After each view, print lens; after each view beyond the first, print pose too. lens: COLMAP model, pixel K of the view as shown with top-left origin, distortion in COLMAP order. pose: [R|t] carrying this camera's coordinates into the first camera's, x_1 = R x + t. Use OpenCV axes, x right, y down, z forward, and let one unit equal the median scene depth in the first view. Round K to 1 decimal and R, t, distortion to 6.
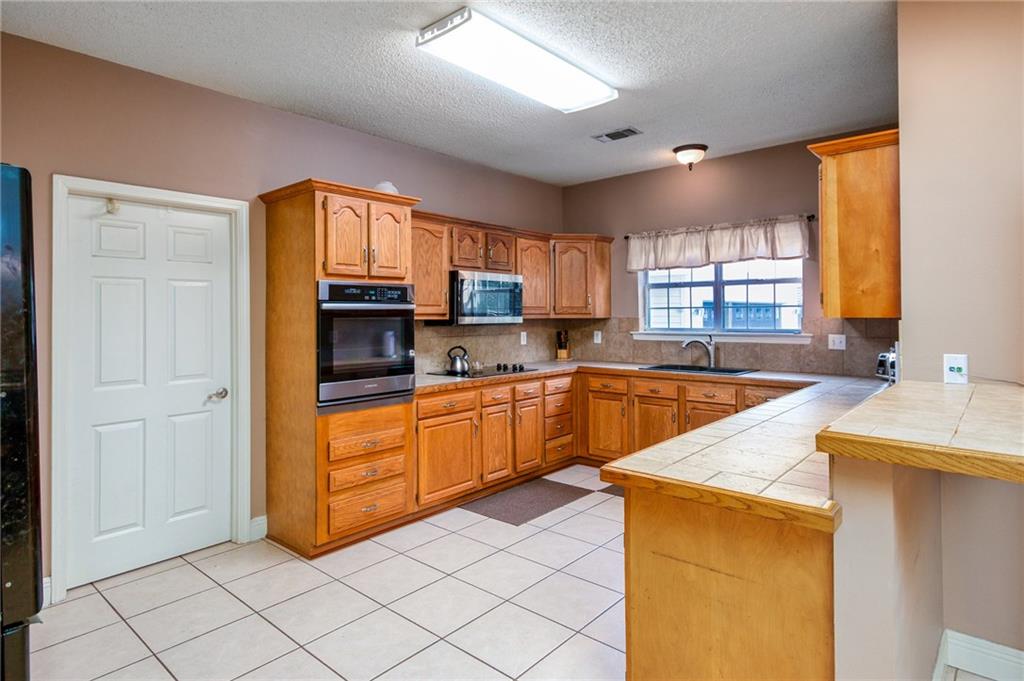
lens RADIAL K [[548.2, 0, 511.8], [0, 548.2, 305.9], [0, 0, 1]] dist [0.002904, -0.001227]
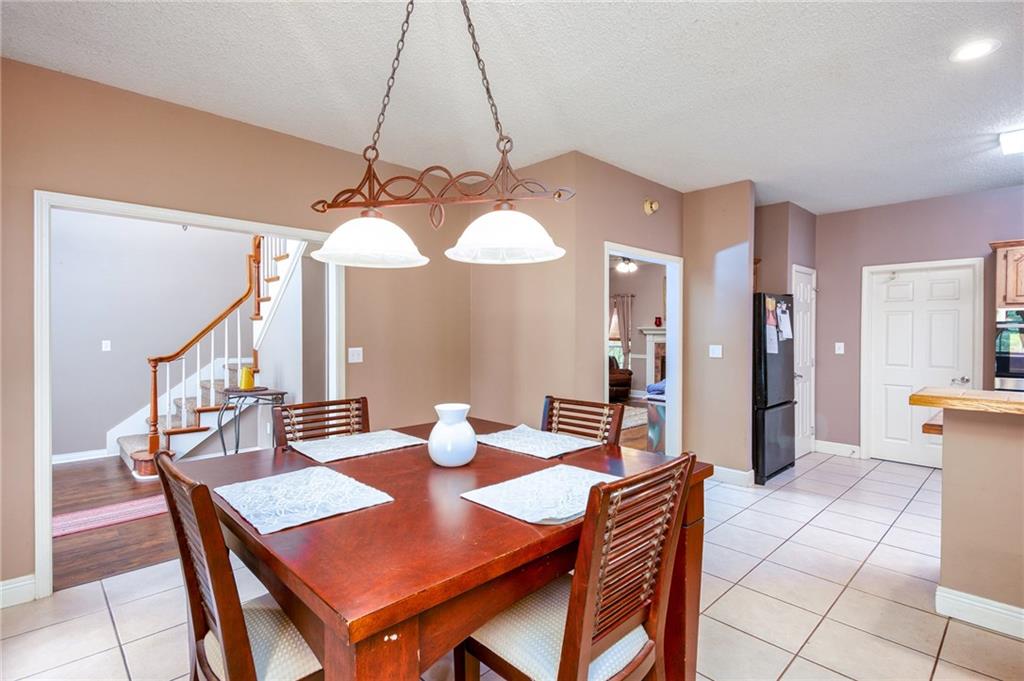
lens RADIAL K [[498.3, 0, 515.0], [0, 498.3, 338.3], [0, 0, 1]] dist [-0.000945, -0.000143]
pose [[-0.093316, 0.022701, -0.995378, 1.112367], [0.010317, 0.999708, 0.021833, -0.007980], [0.995583, -0.008232, -0.093523, -0.182439]]
